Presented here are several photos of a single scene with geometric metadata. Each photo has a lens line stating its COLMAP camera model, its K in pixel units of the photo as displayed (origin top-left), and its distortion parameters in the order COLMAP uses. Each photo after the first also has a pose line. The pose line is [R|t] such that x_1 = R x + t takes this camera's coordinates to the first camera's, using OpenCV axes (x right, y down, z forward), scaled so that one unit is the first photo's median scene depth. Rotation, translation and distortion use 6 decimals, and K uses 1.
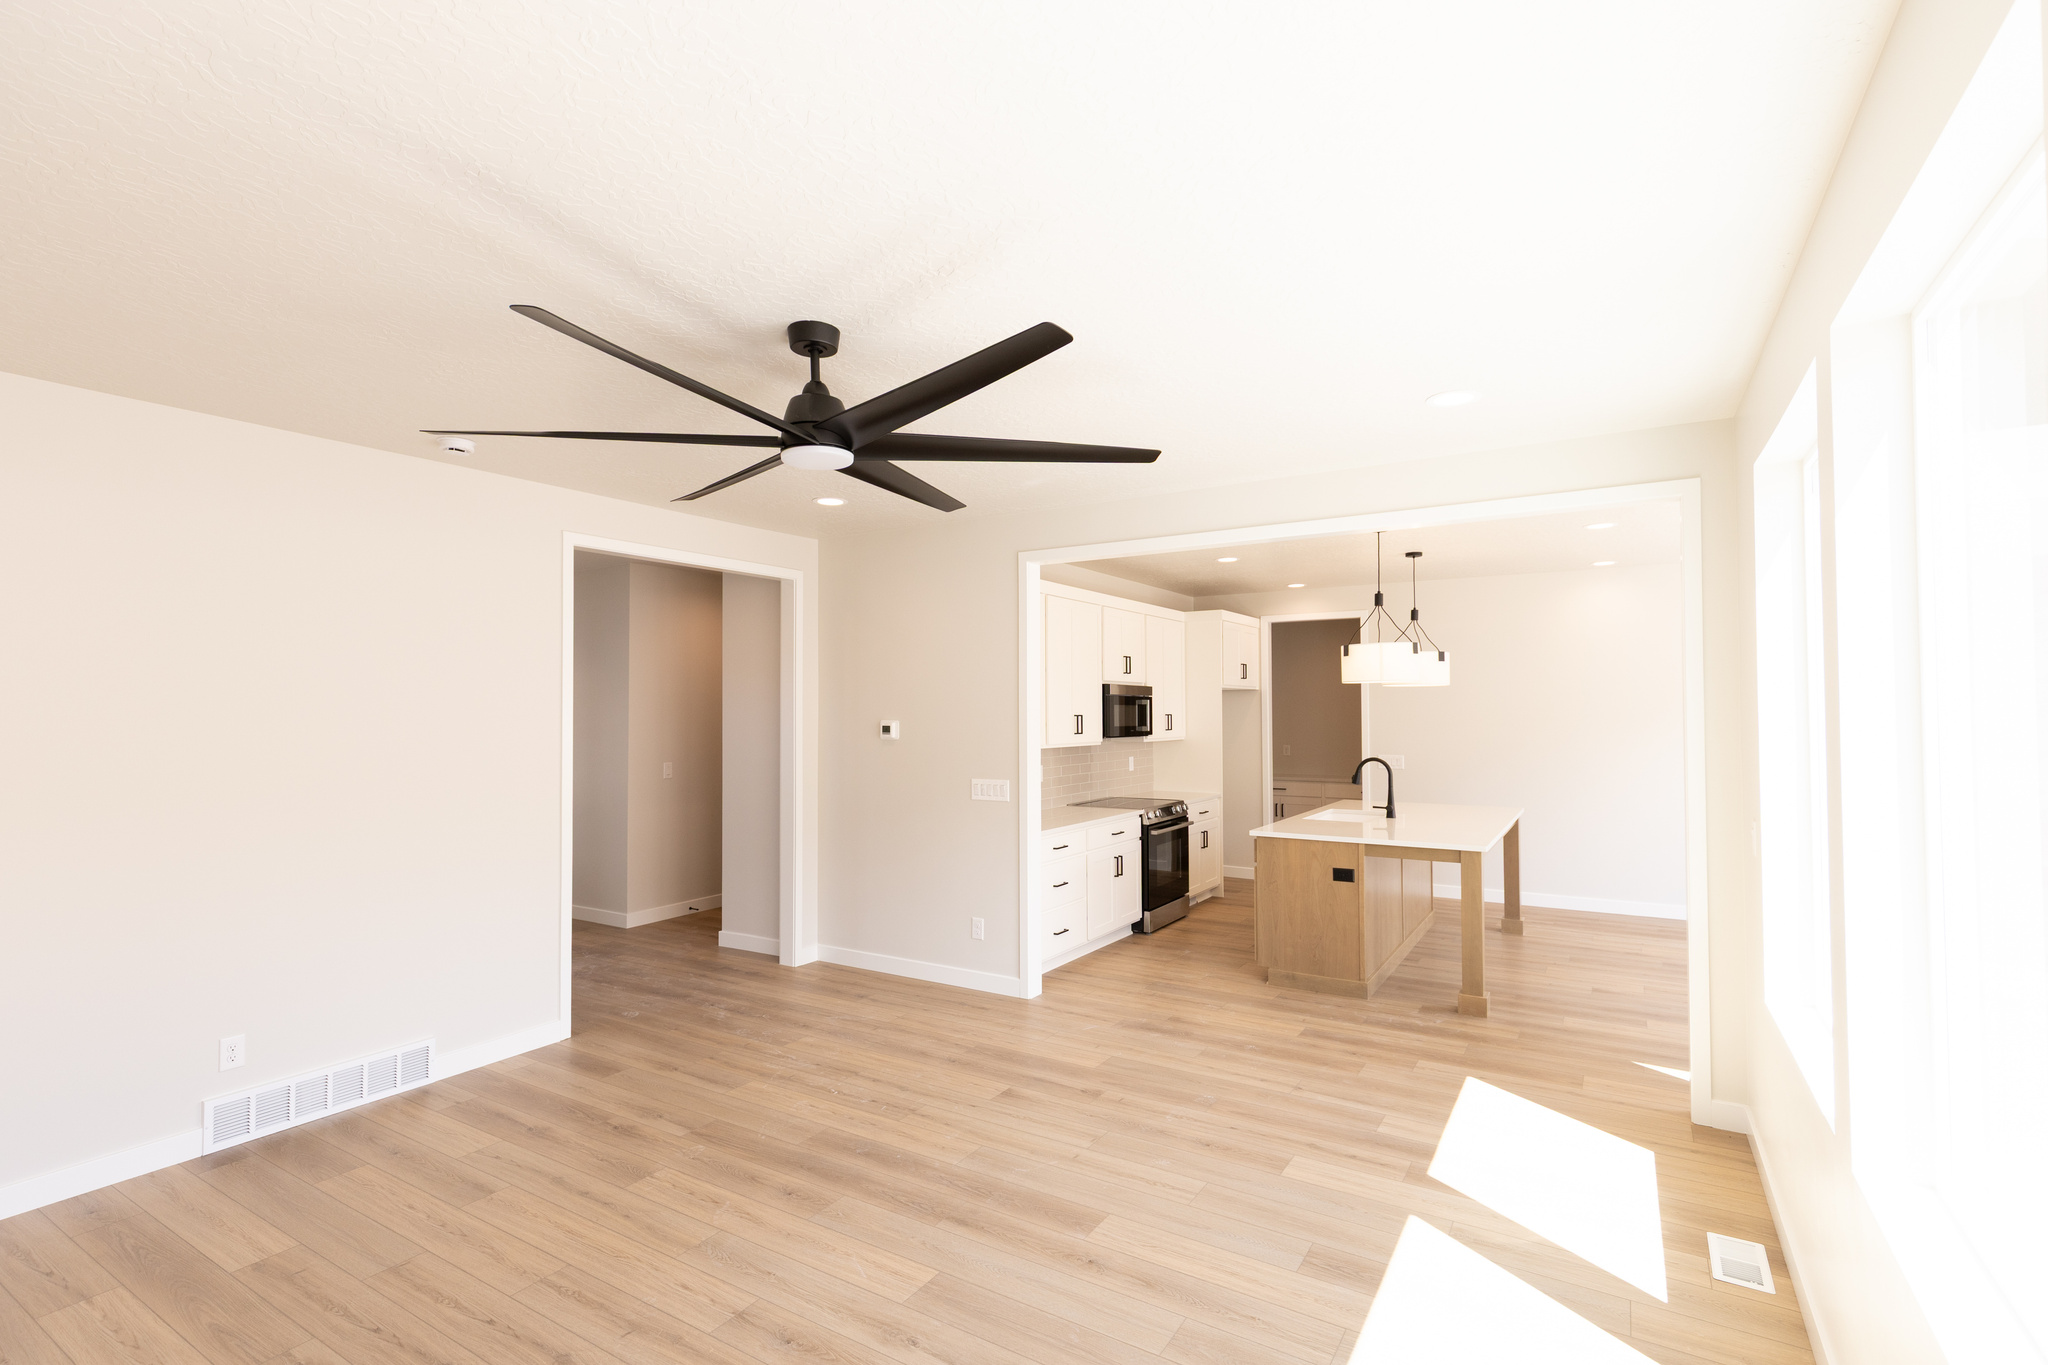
lens RADIAL K [[934.4, 0, 1040.5], [0, 934.4, 691.9], [0, 0, 1]] dist [-0.000393, 0.001289]
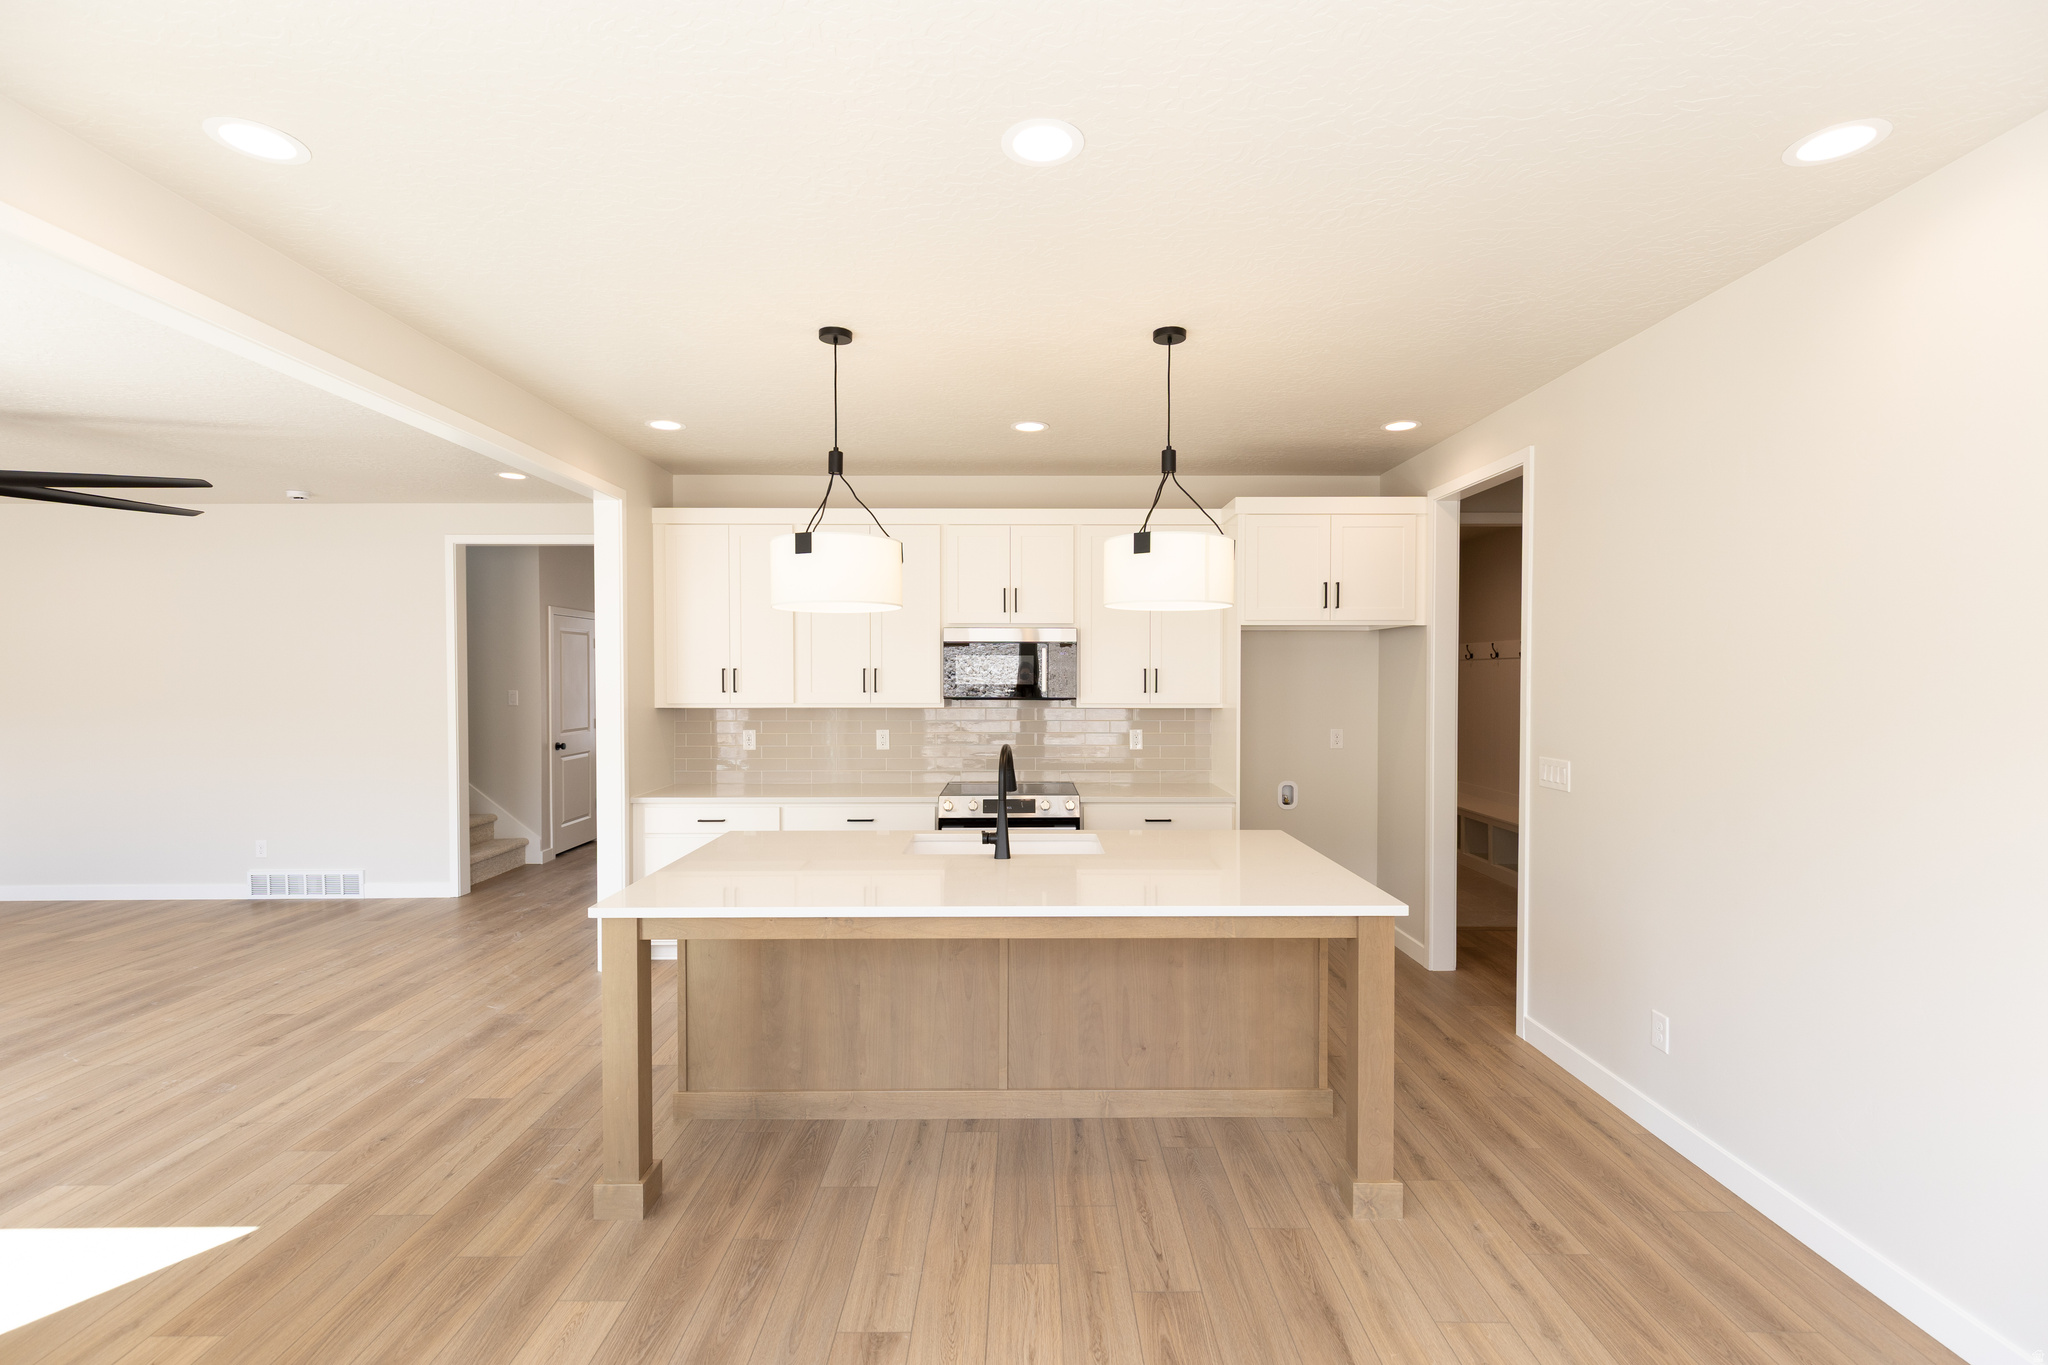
lens RADIAL K [[934.4, 0, 1038.9], [0, 934.4, 675.0], [0, 0, 1]] dist [-0.000393, 0.001289]
pose [[0.541788, 0.006027, -0.840494, 1.284217], [0.014558, 0.999757, 0.016554, 0.032409], [0.840389, -0.021205, 0.541568, 1.115280]]
